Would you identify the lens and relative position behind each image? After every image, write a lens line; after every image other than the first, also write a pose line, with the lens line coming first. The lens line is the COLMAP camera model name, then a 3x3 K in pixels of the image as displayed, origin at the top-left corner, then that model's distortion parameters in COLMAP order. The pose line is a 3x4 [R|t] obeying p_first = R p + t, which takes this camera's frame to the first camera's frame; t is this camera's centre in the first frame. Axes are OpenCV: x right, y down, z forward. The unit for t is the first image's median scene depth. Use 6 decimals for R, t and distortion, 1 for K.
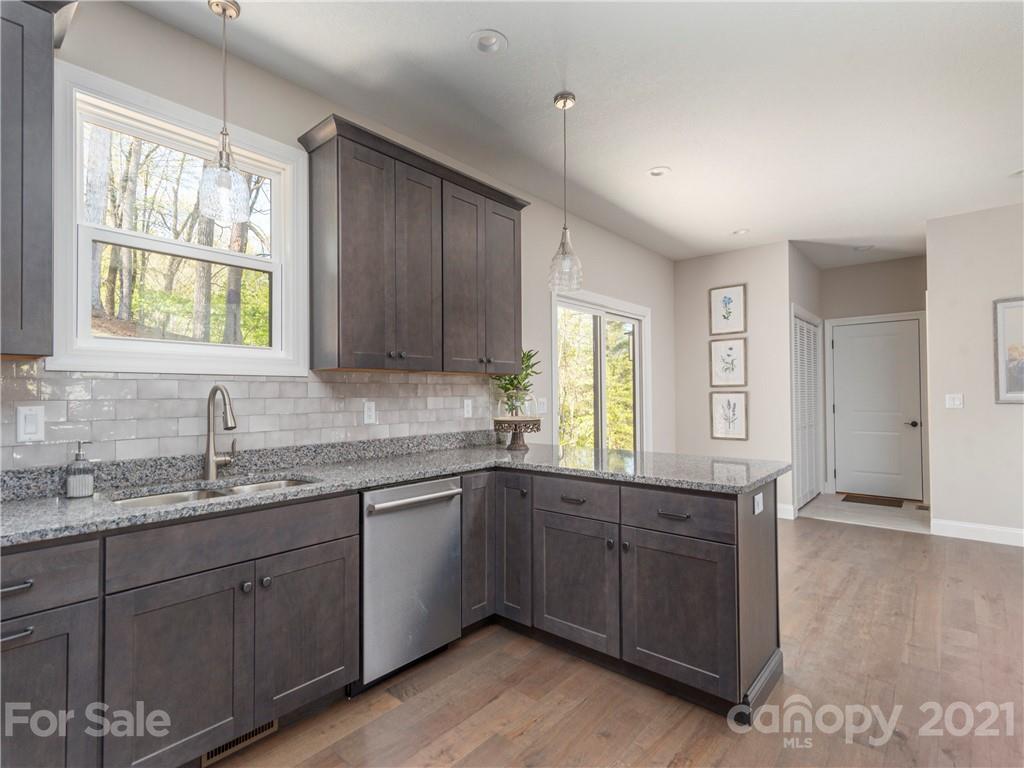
lens RADIAL K [[500.2, 0, 512.0], [0, 500.2, 384.0], [0, 0, 1]] dist [-0.000629, 0.000187]
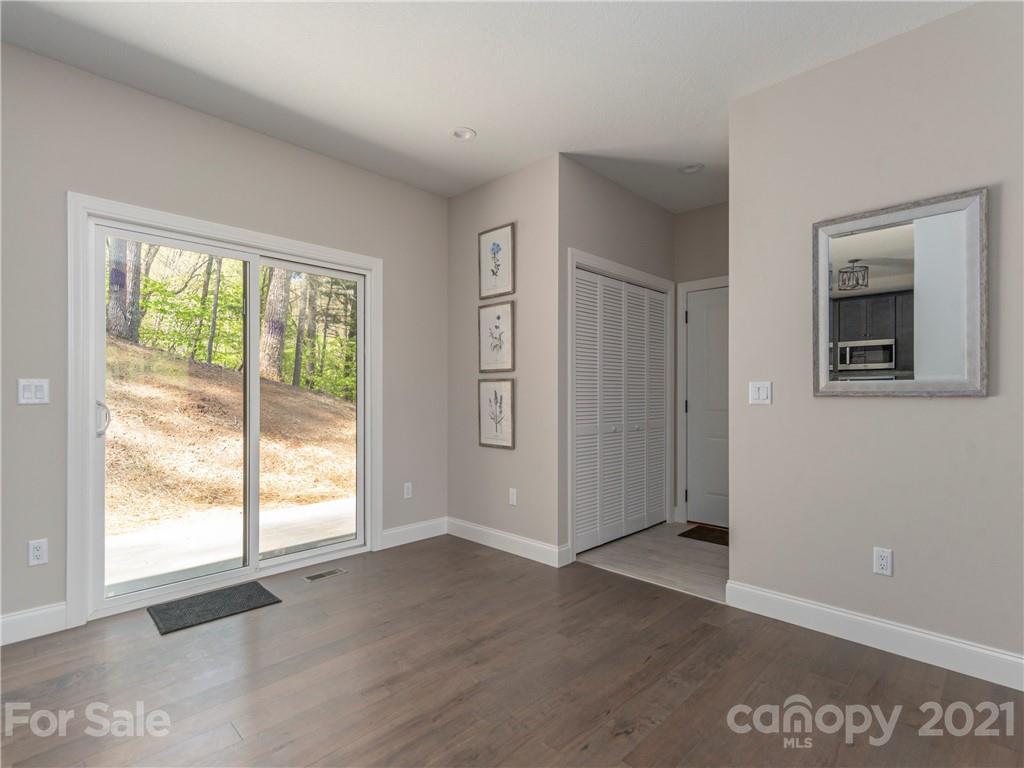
lens RADIAL K [[510.3, 0, 518.4], [0, 510.3, 388.9], [0, 0, 1]] dist [0.006206, 0.000839]
pose [[0.999140, 0.008668, -0.040559, 0.500335], [-0.008176, 0.999891, 0.012266, 0.020051], [0.040661, -0.011924, 0.999102, 0.292652]]
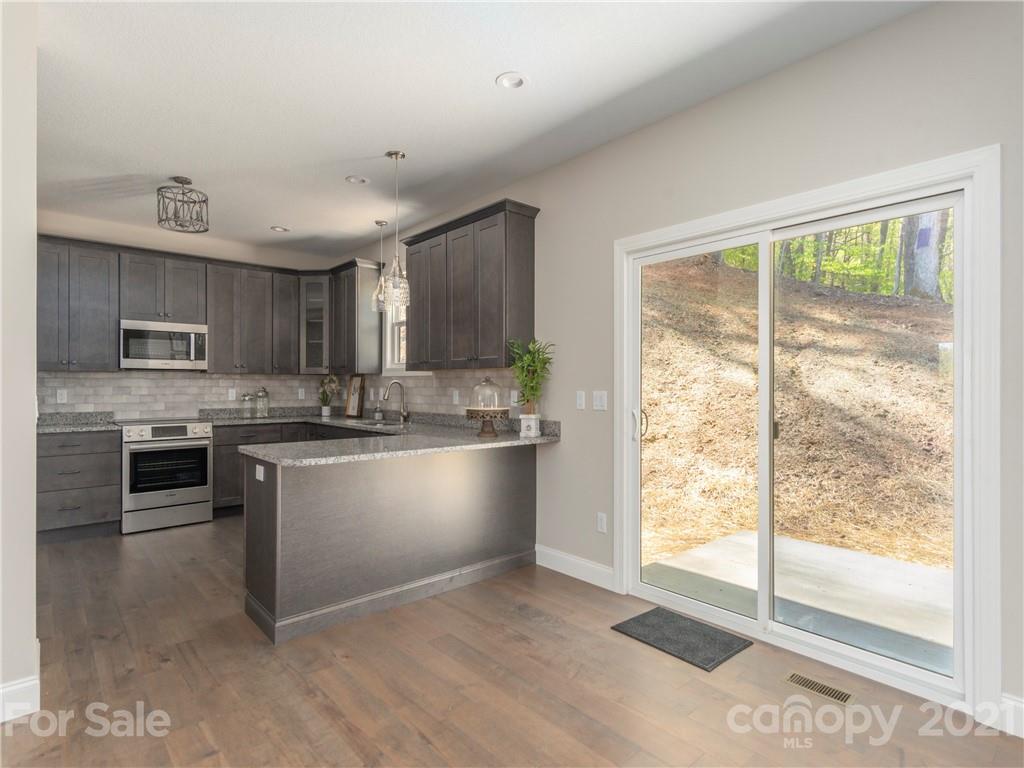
lens RADIAL K [[532.4, 0, 512.0], [0, 532.4, 384.0], [0, 0, 1]] dist [-0.019637, -0.000305]
pose [[-0.123213, 0.000514, -0.992380, 0.684685], [0.016721, 0.999859, -0.001558, 0.011271], [0.992239, -0.016786, -0.123205, 0.705835]]
